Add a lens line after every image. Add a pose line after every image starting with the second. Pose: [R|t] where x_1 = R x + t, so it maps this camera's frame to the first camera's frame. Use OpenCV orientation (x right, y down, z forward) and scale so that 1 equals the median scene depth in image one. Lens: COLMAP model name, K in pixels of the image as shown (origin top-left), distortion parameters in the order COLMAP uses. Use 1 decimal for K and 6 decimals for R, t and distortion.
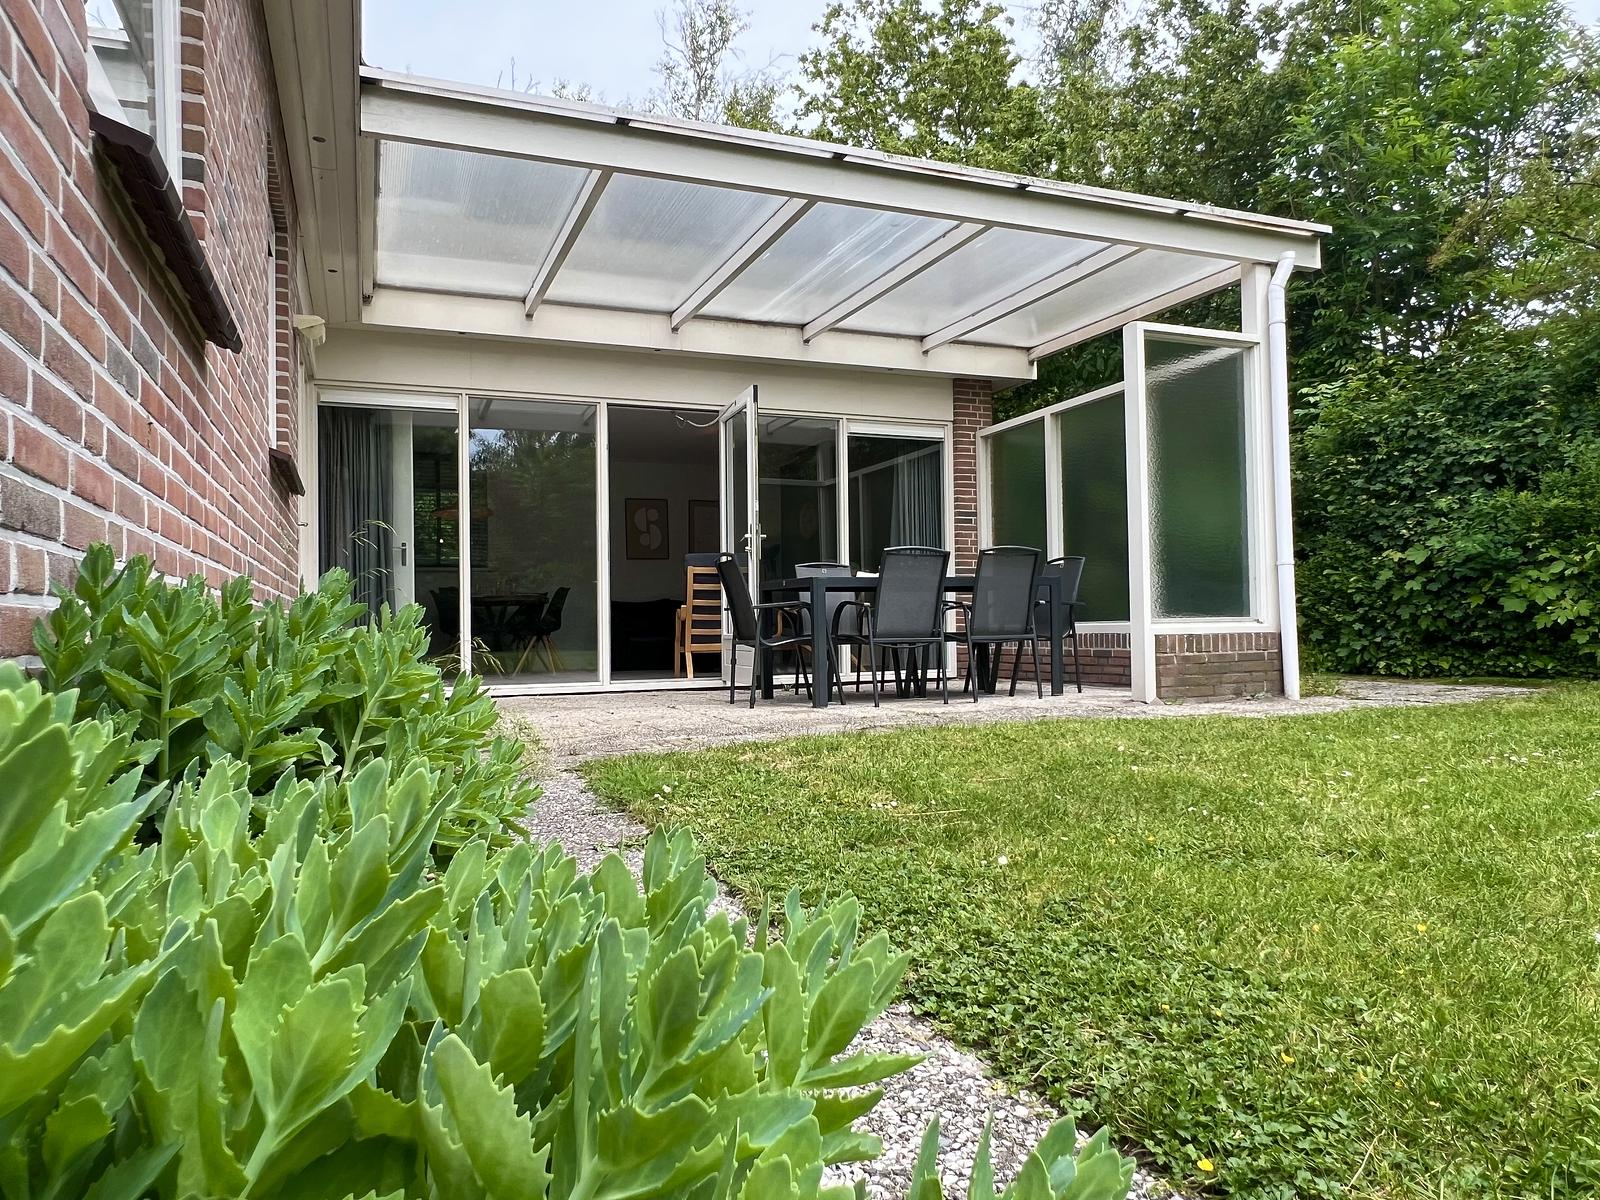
lens RADIAL K [[1185.3, 0, 800.0], [0, 1185.3, 600.0], [0, 0, 1]] dist [0.006958, 0.000923]
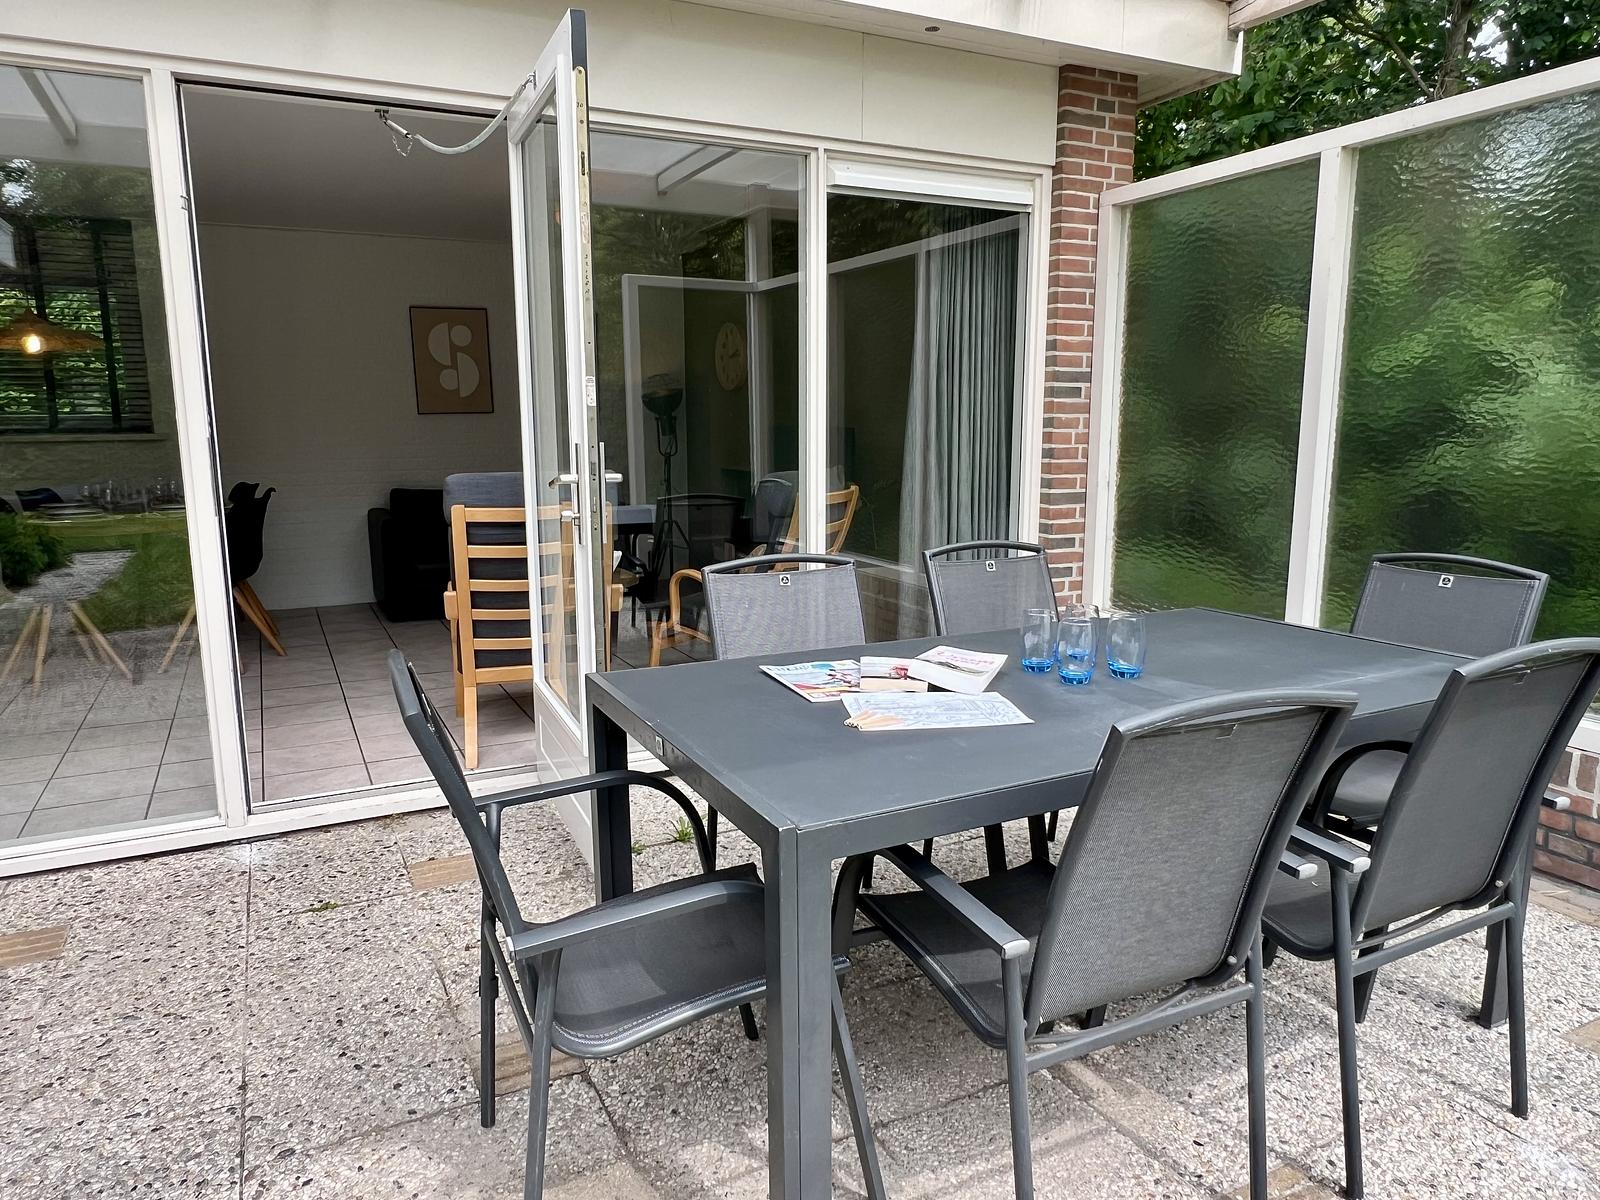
lens RADIAL K [[1078.9, 0, 800.0], [0, 1078.9, 600.0], [0, 0, 1]] dist [-0.005781, -0.000478]
pose [[0.996967, -0.002126, 0.077799, -0.000085], [-0.014088, 0.978183, 0.207267, -0.072979], [-0.076543, -0.207735, 0.975186, 0.571817]]
